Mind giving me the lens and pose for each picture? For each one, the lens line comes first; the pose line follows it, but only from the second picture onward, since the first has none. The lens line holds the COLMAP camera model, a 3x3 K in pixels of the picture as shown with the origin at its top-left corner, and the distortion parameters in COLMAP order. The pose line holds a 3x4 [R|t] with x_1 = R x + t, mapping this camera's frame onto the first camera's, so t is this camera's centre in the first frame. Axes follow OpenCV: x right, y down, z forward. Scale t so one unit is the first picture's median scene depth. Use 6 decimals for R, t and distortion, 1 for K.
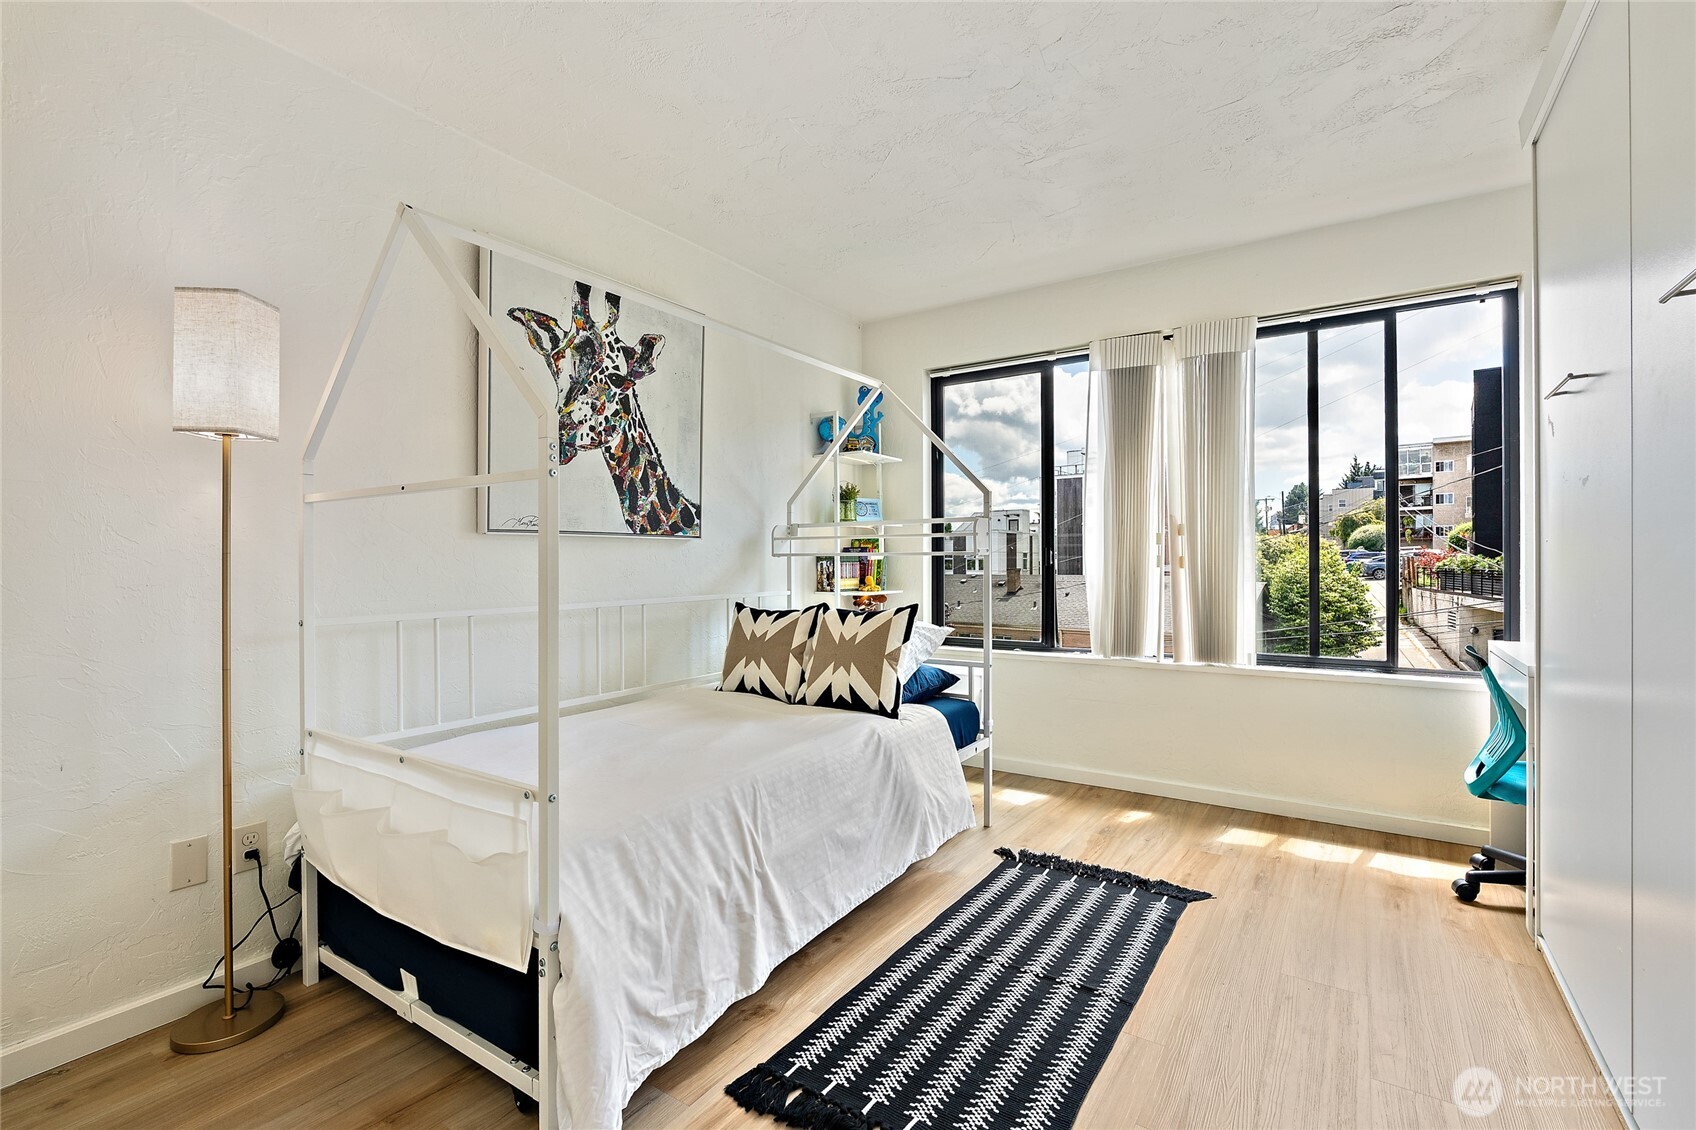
lens RADIAL K [[760.2, 0, 842.7], [0, 760.2, 561.5], [0, 0, 1]] dist [-0.009377, 0.002110]
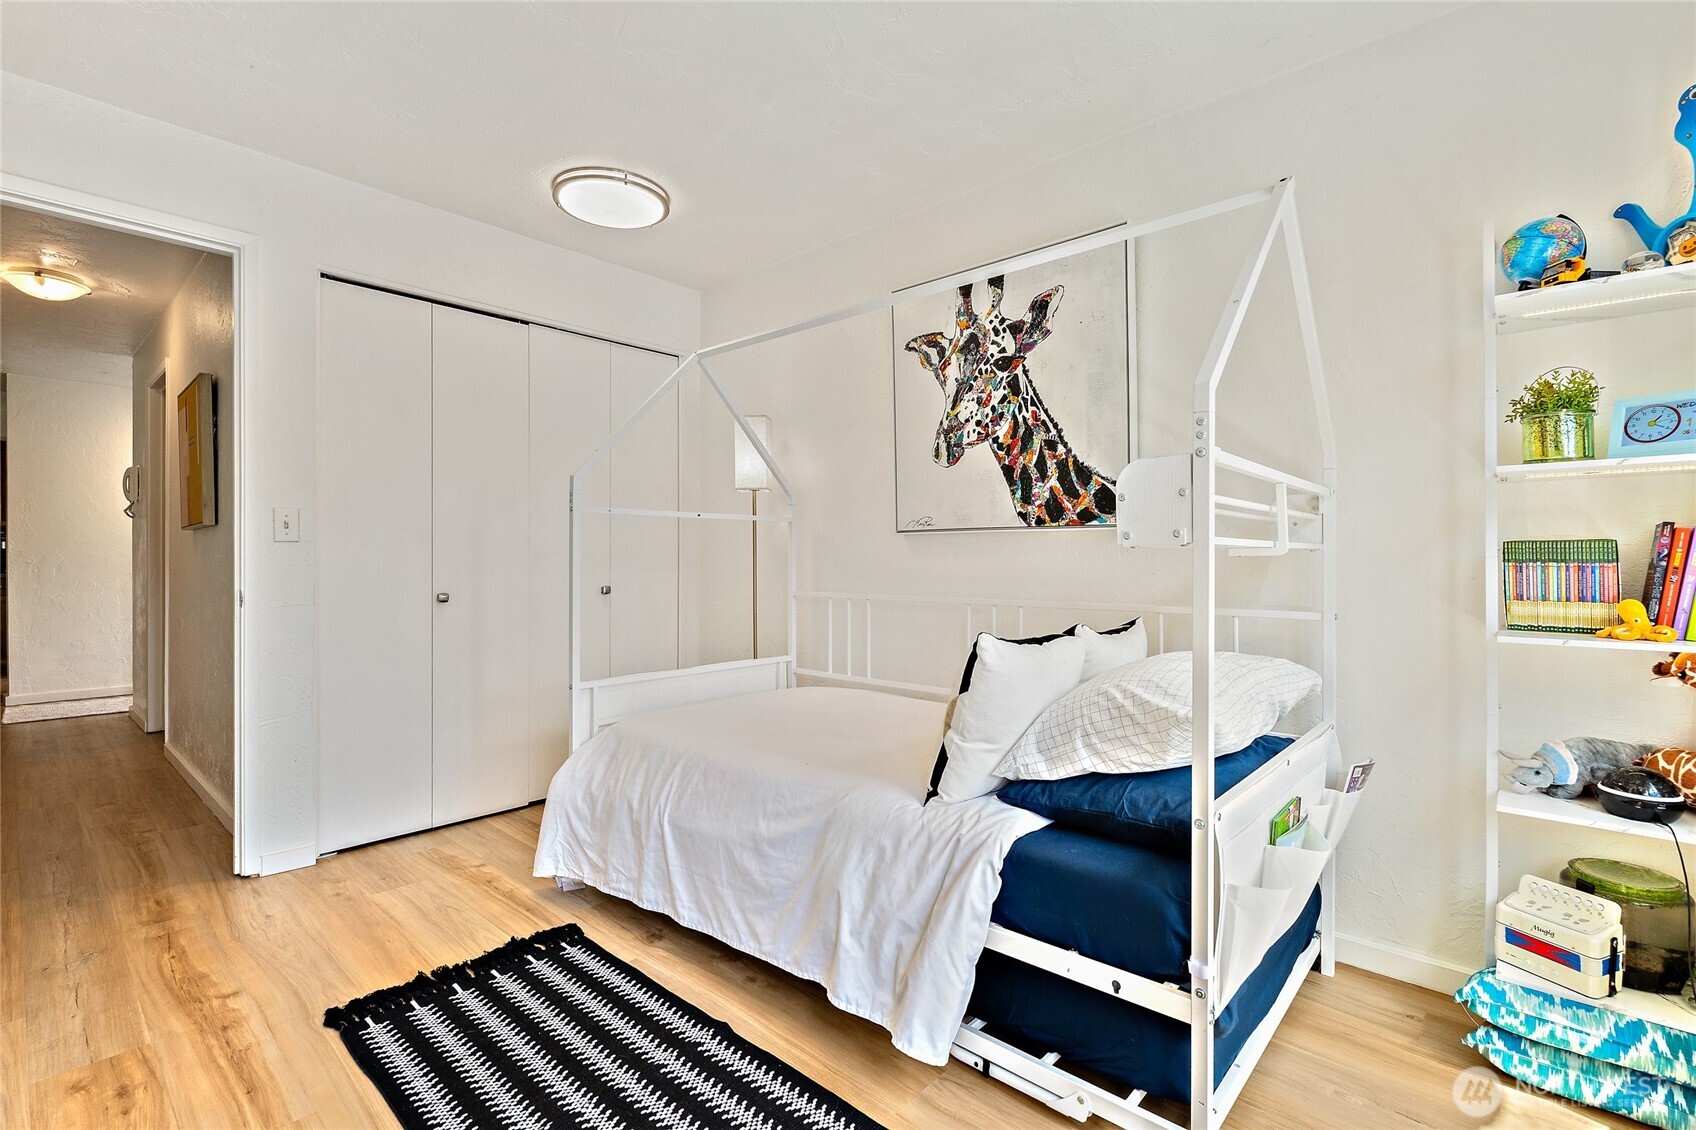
lens RADIAL K [[760.2, 0, 842.1], [0, 760.2, 560.0], [0, 0, 1]] dist [-0.009377, 0.002110]
pose [[-0.135726, 0.006318, -0.990726, 0.658500], [-0.000846, 0.999979, 0.006493, -0.003160], [0.990746, 0.001719, -0.135718, 0.934004]]
